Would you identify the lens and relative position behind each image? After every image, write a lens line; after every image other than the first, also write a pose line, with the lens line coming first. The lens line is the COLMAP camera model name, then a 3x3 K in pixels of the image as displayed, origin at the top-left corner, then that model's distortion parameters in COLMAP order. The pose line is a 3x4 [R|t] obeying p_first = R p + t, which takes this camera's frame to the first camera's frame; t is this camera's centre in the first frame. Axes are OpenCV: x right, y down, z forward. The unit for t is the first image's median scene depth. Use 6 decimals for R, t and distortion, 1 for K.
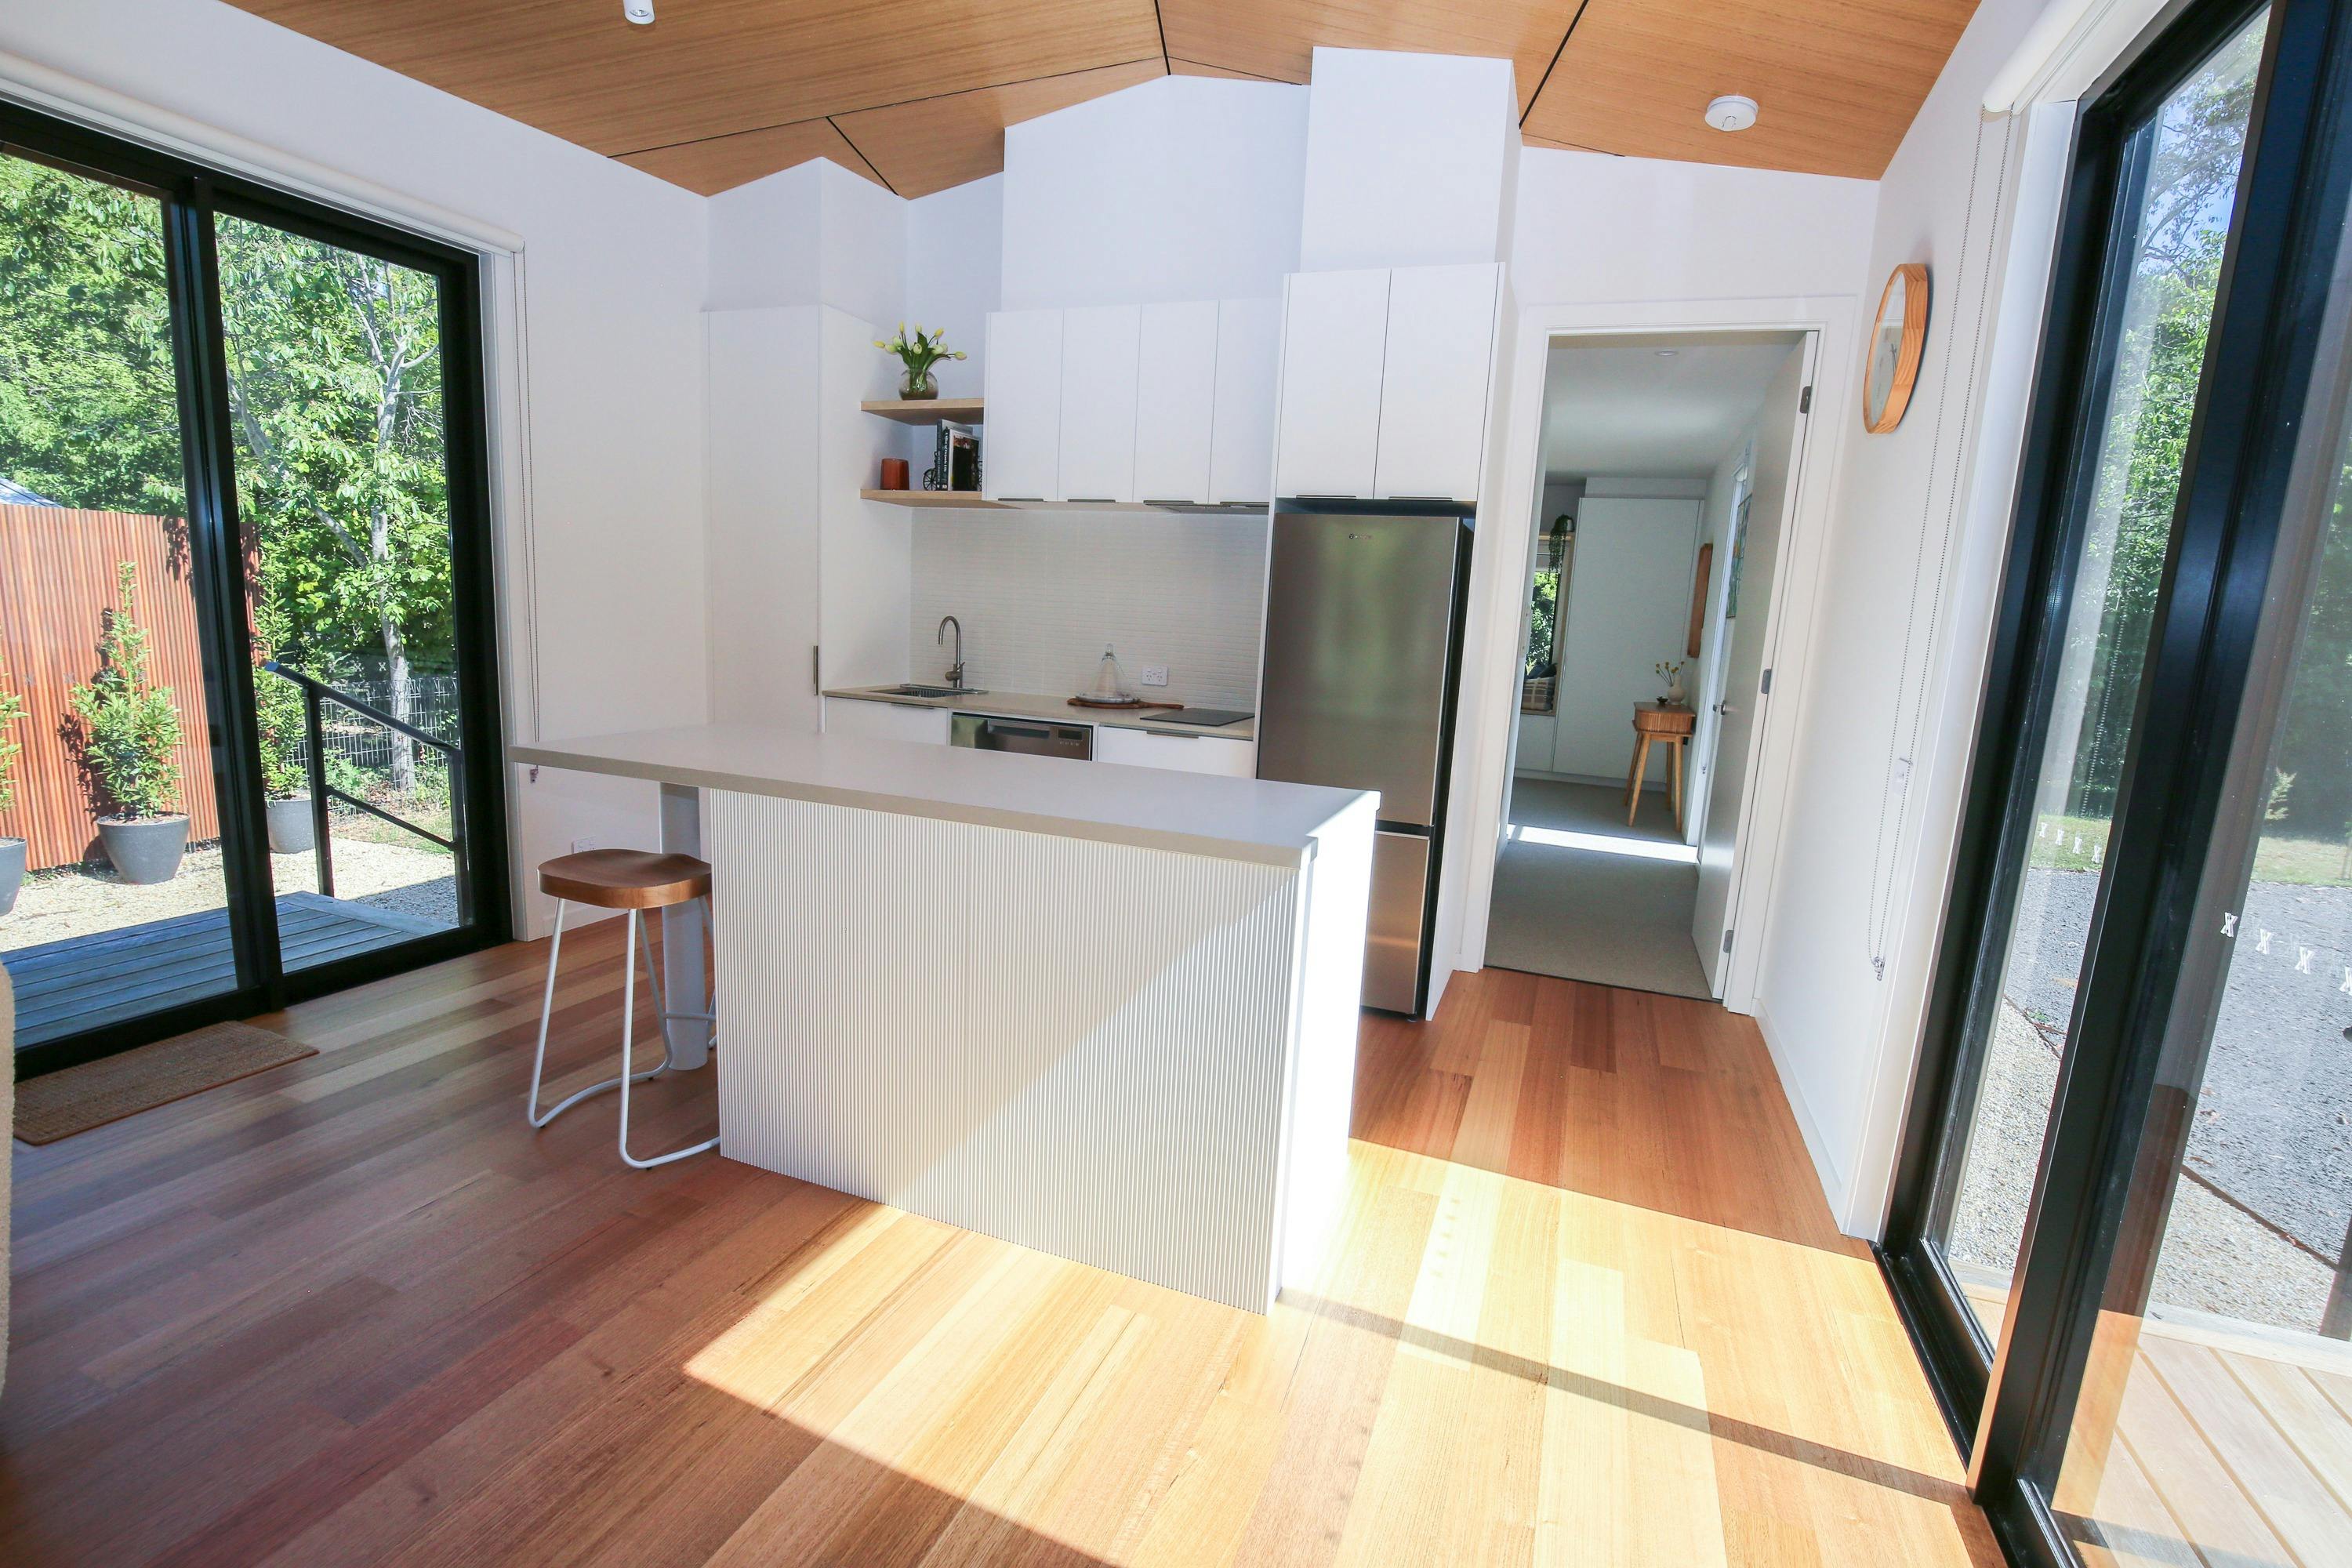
lens RADIAL K [[1088.0, 0, 1173.3], [0, 1088.0, 806.5], [0, 0, 1]] dist [-0.039998, 0.008216]
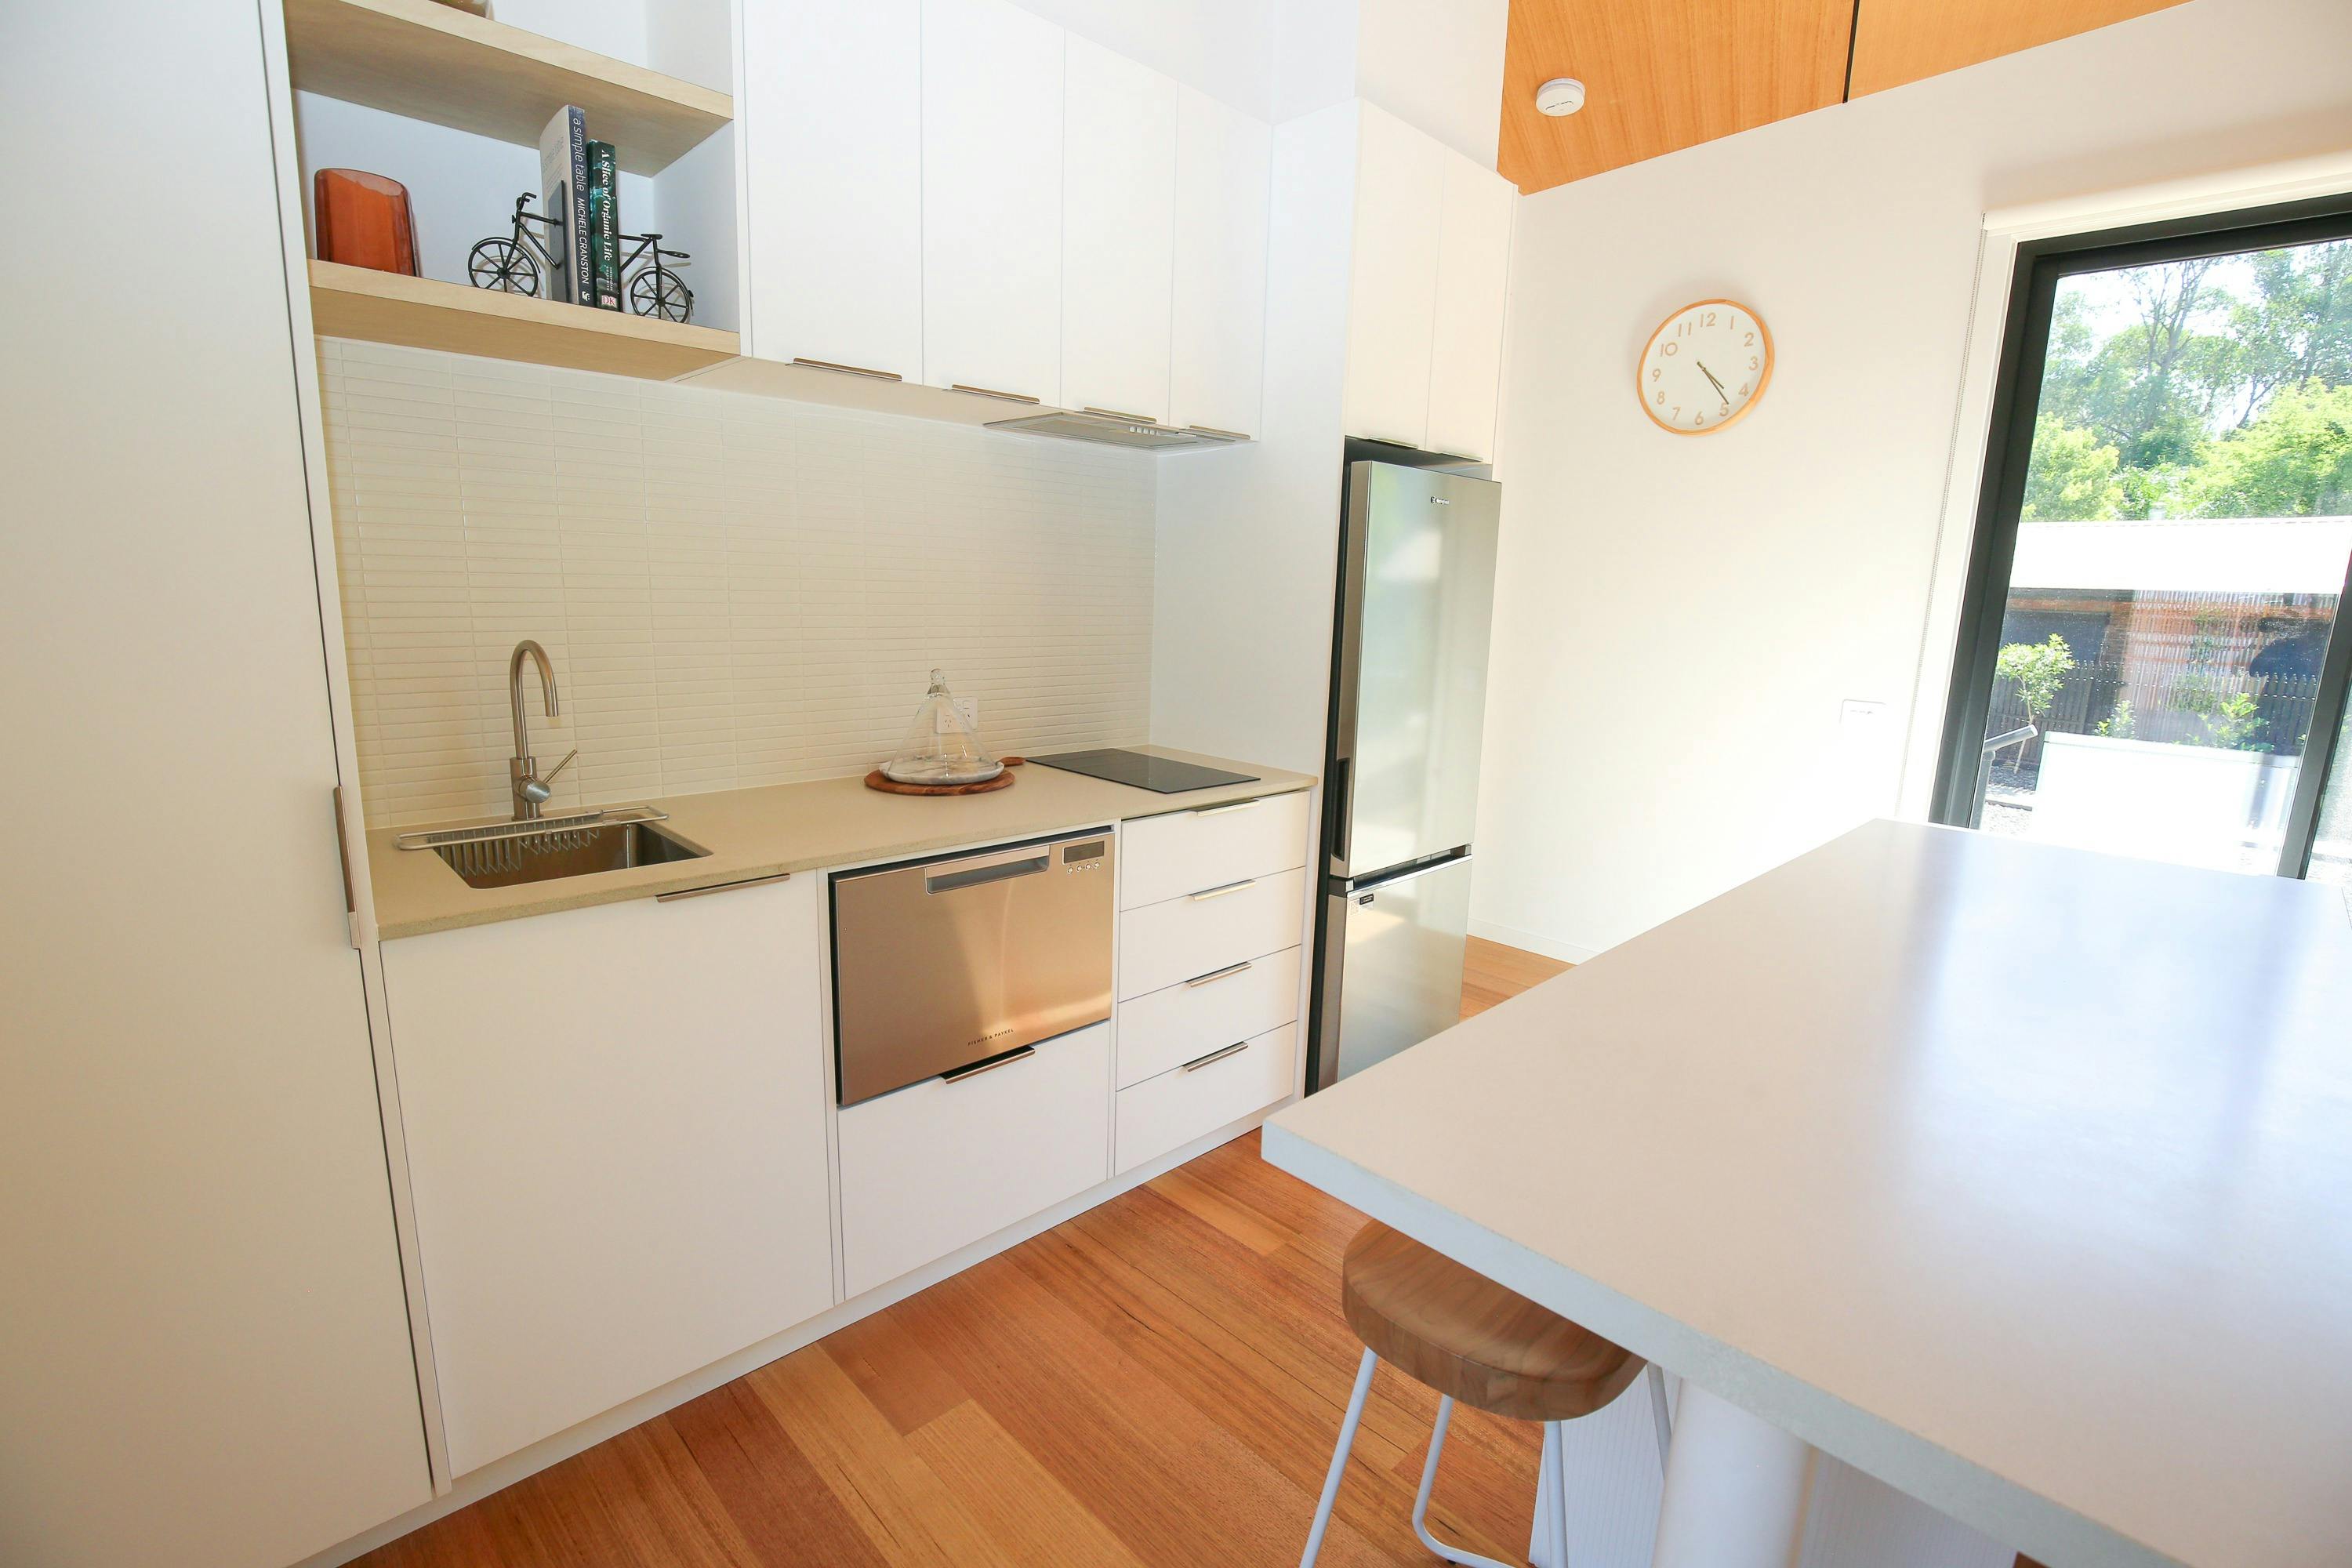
lens RADIAL K [[1088.0, 0, 1173.3], [0, 1088.0, 806.5], [0, 0, 1]] dist [-0.039998, 0.008216]
pose [[0.428353, -0.218450, 0.876809, -0.491591], [0.154866, 0.973729, 0.166939, -0.146384], [-0.890242, 0.064279, 0.450930, 0.641064]]
